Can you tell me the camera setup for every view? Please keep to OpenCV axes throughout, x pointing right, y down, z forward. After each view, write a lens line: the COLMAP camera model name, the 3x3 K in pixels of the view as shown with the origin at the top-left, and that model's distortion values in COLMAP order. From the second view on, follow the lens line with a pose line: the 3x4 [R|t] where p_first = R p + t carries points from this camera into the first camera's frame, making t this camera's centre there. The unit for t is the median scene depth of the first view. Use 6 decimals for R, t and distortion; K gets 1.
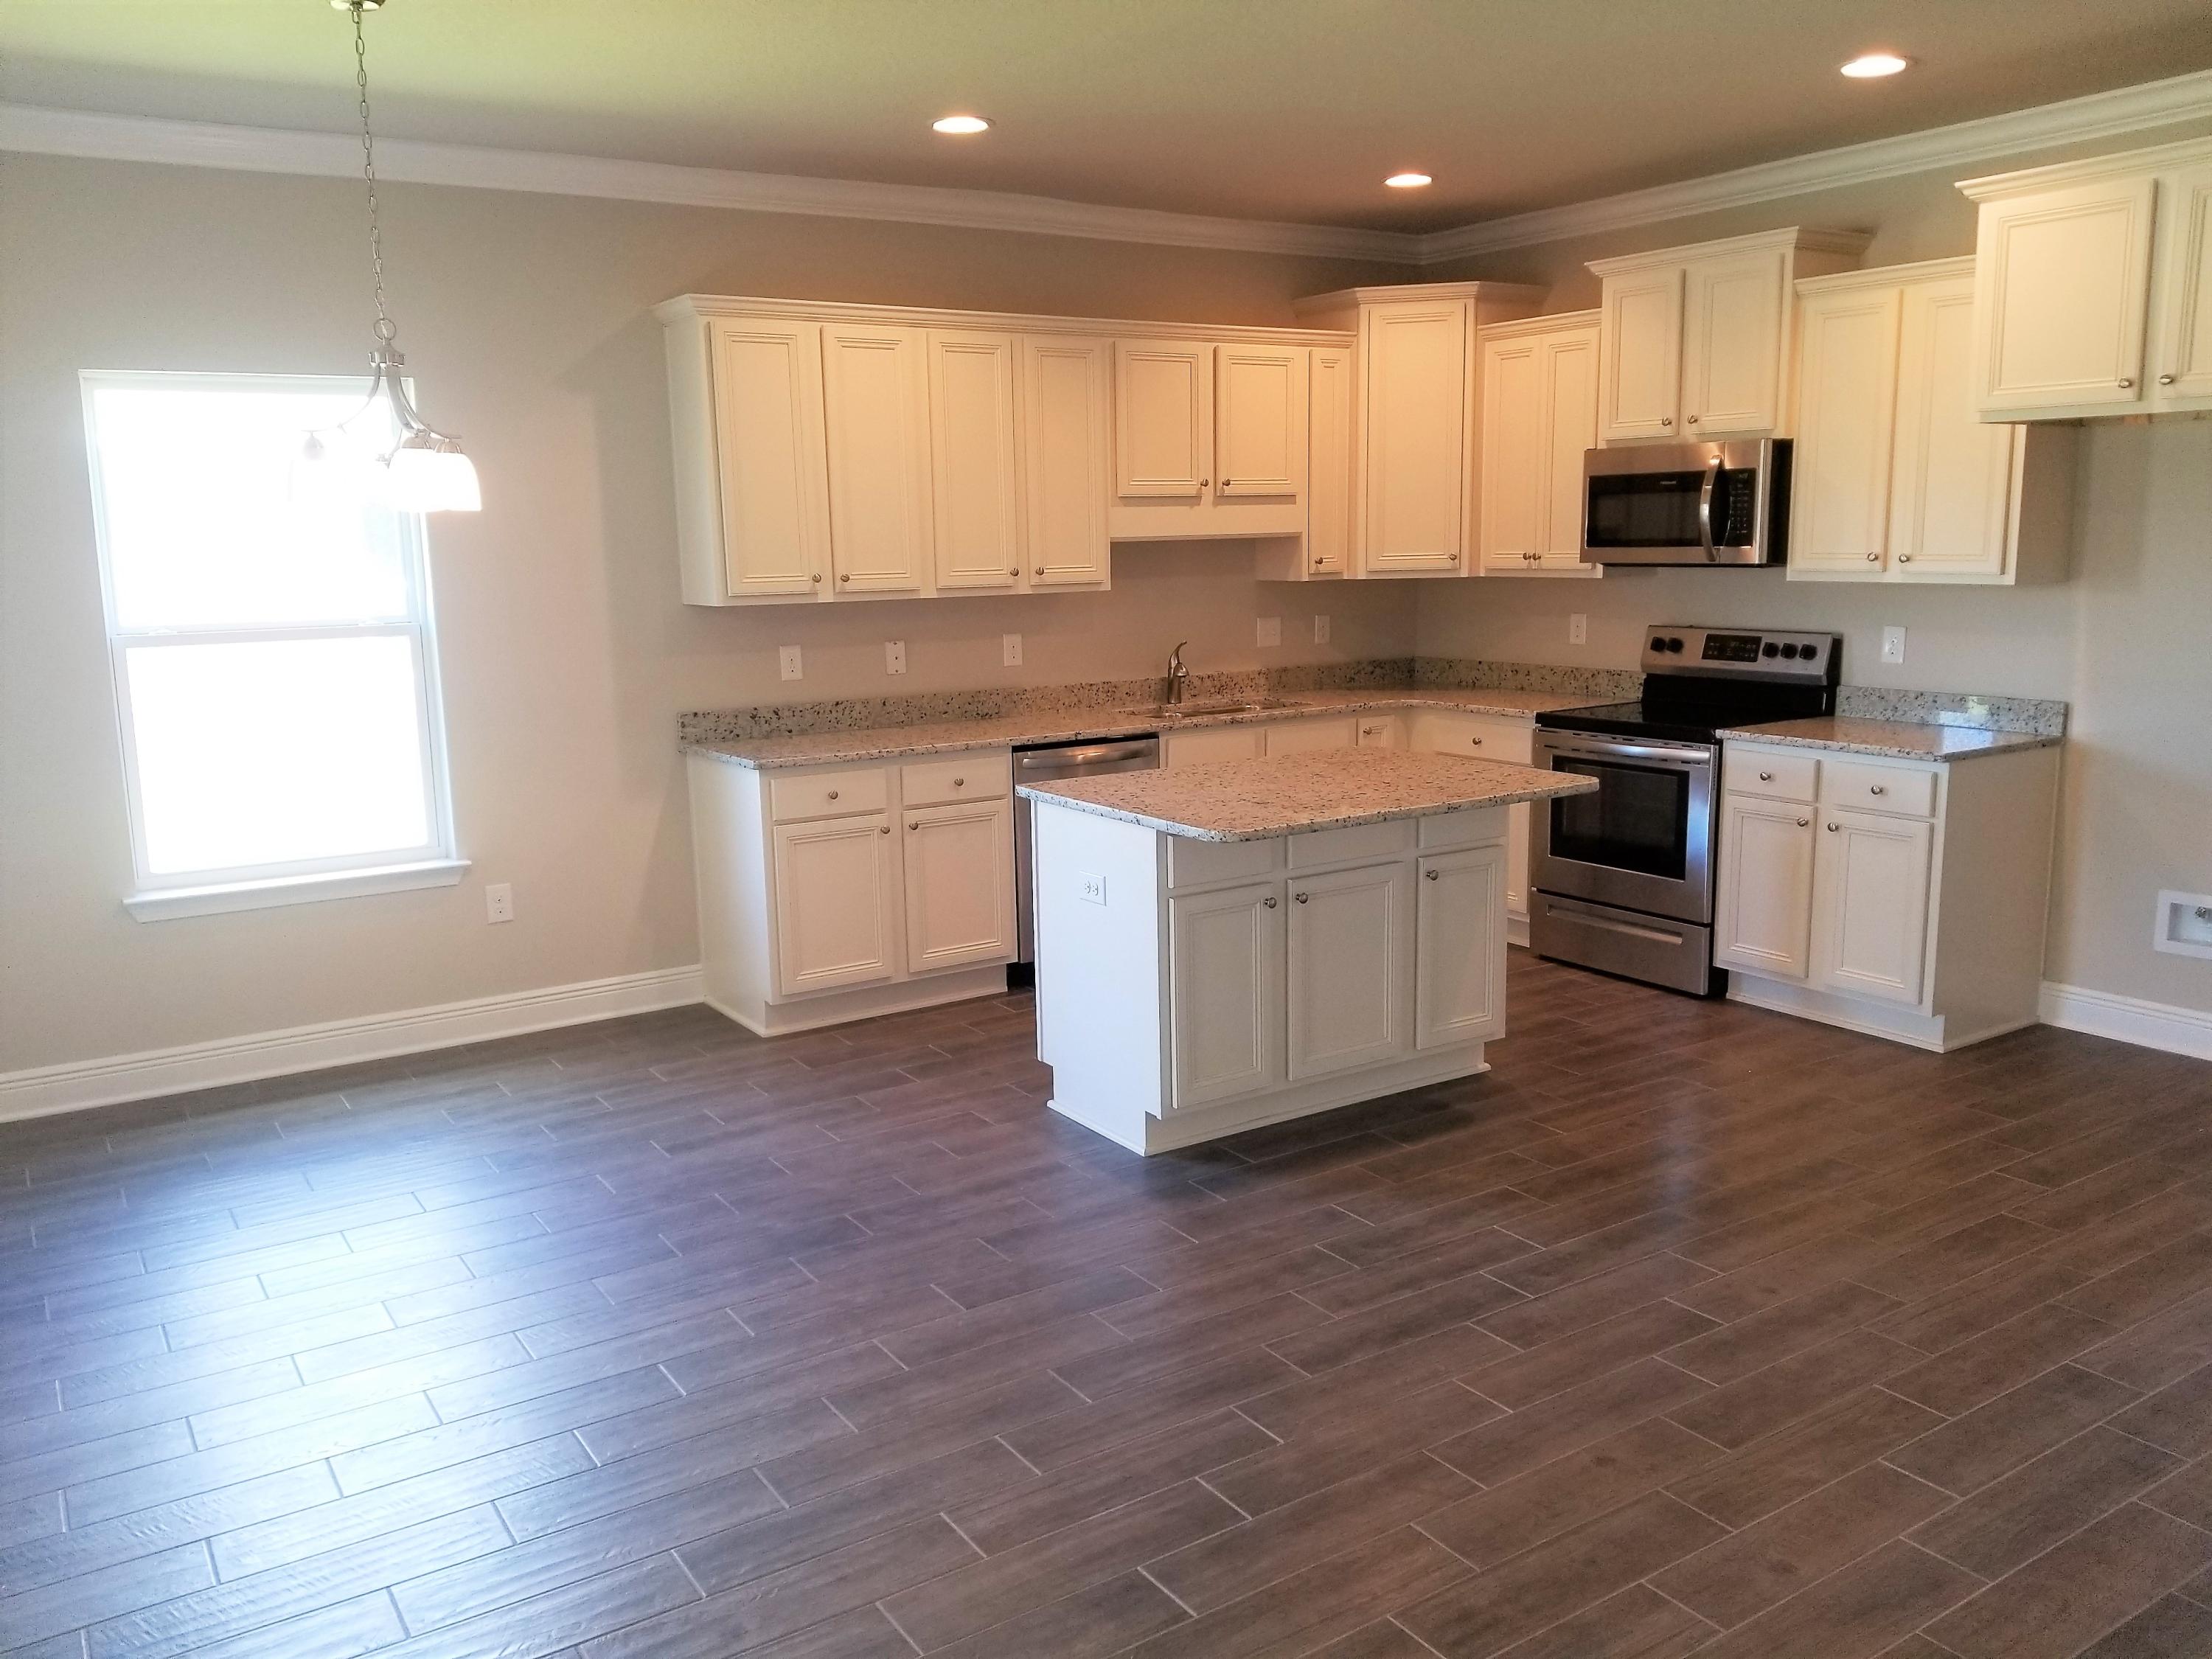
lens RADIAL K [[1741.3, 0, 1106.0], [0, 1741.3, 829.5], [0, 0, 1]] dist [0.112188, -0.178225]
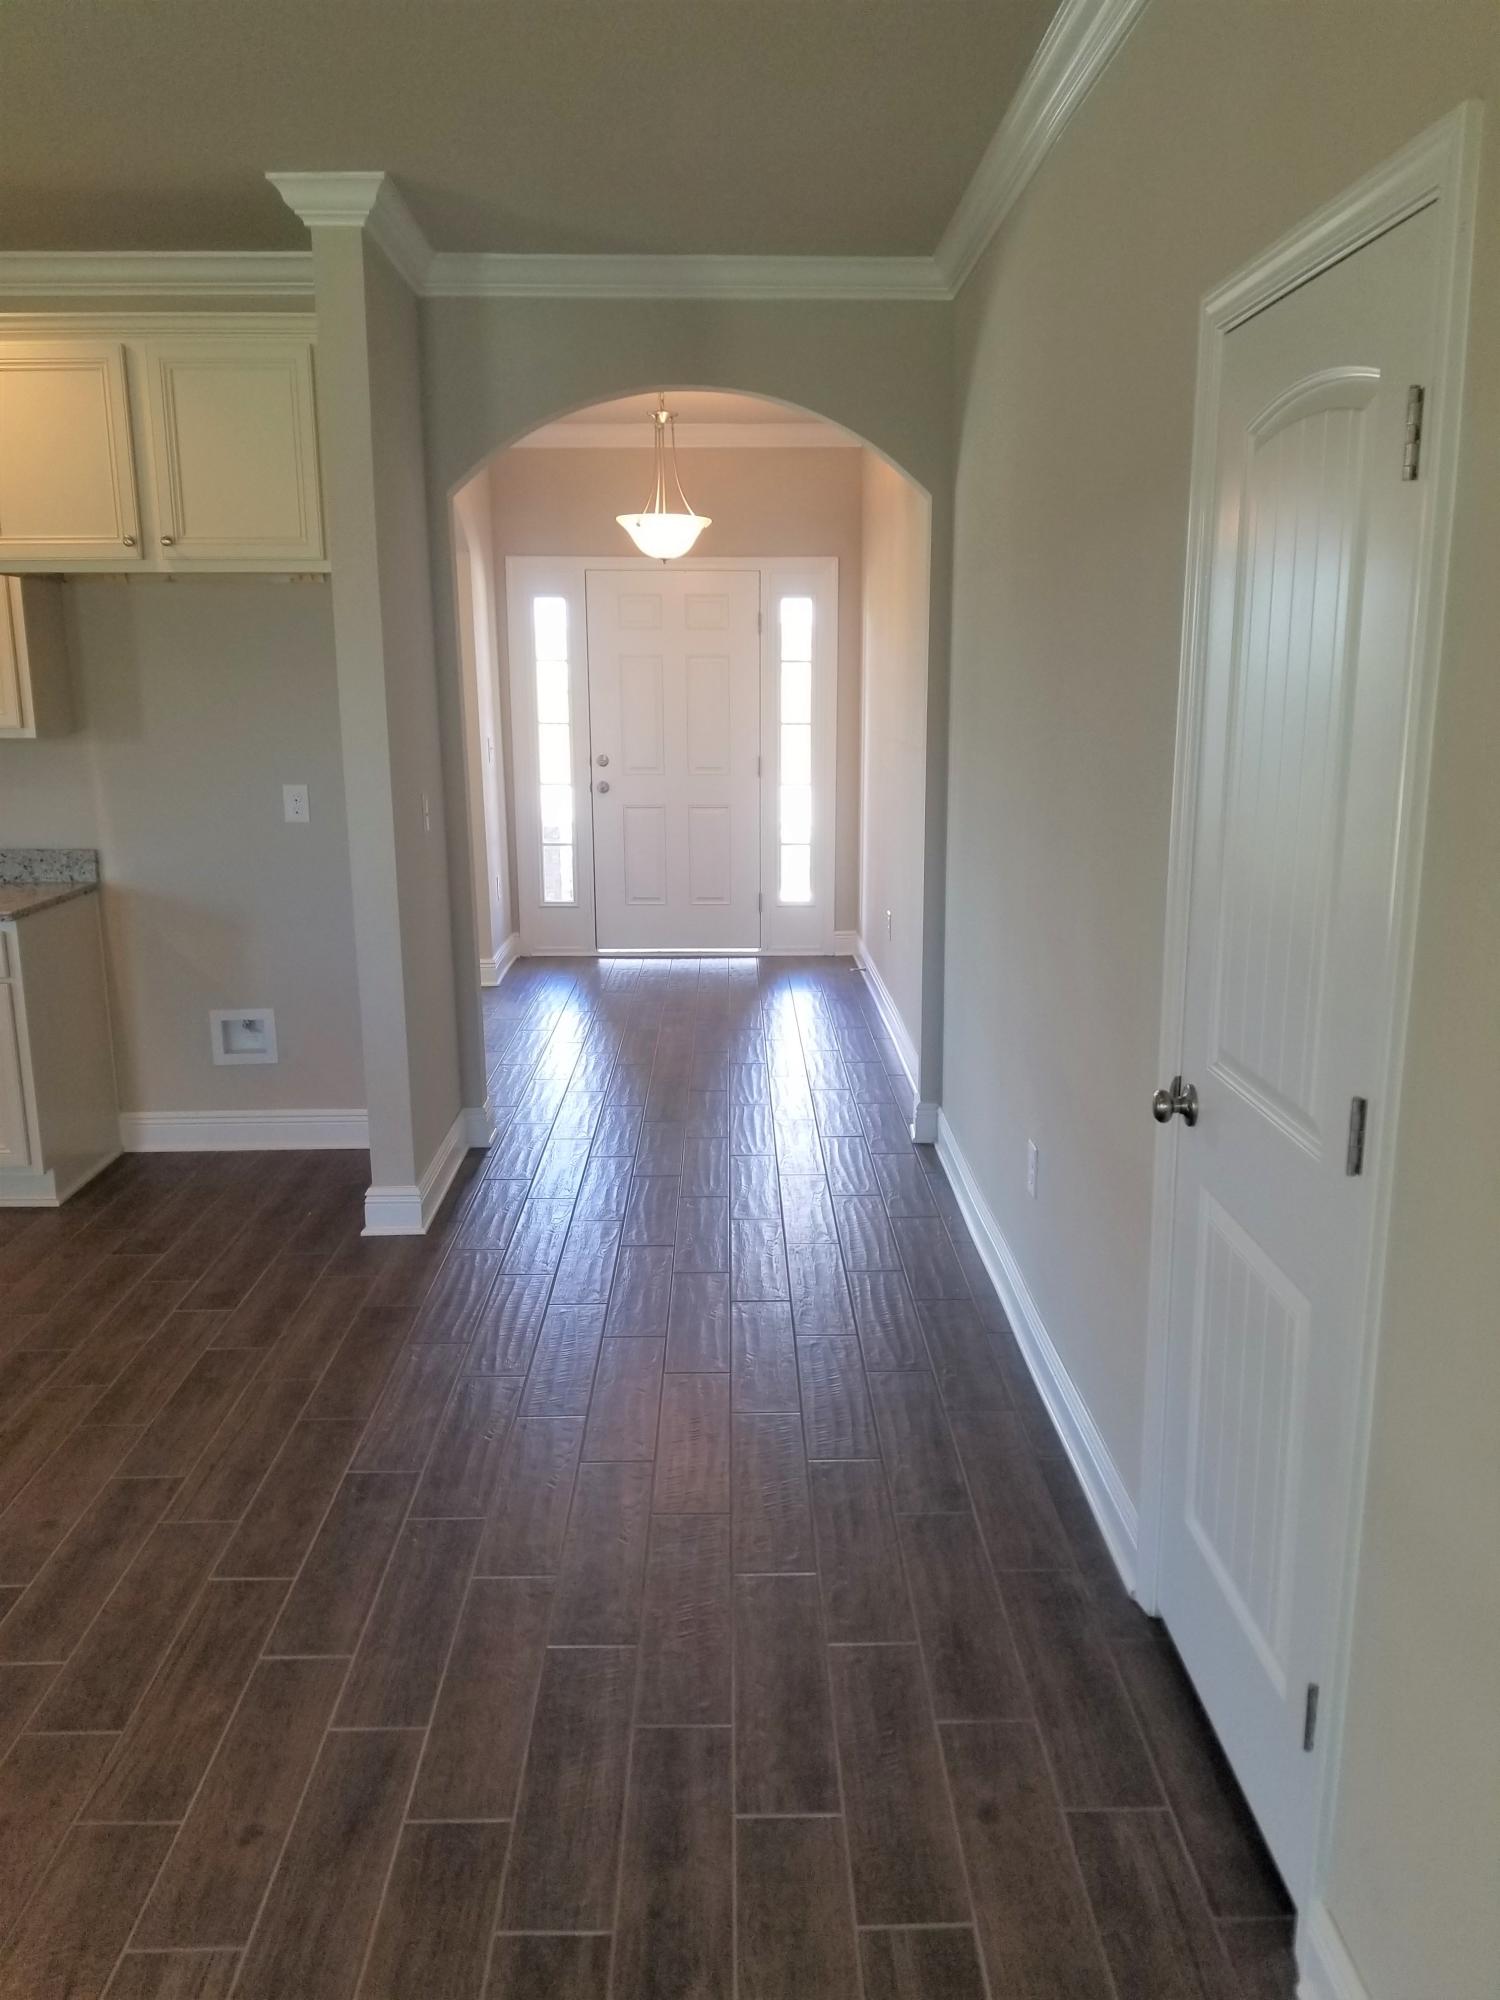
lens RADIAL K [[1576.7, 0, 760.5], [0, 1576.7, 1025.1], [0, 0, 1]] dist [0.058914, -0.082954]
pose [[0.536408, -0.176466, 0.825304, -0.046057], [0.138105, 0.983068, 0.120438, -0.031569], [-0.832583, 0.049375, 0.551696, 0.175999]]
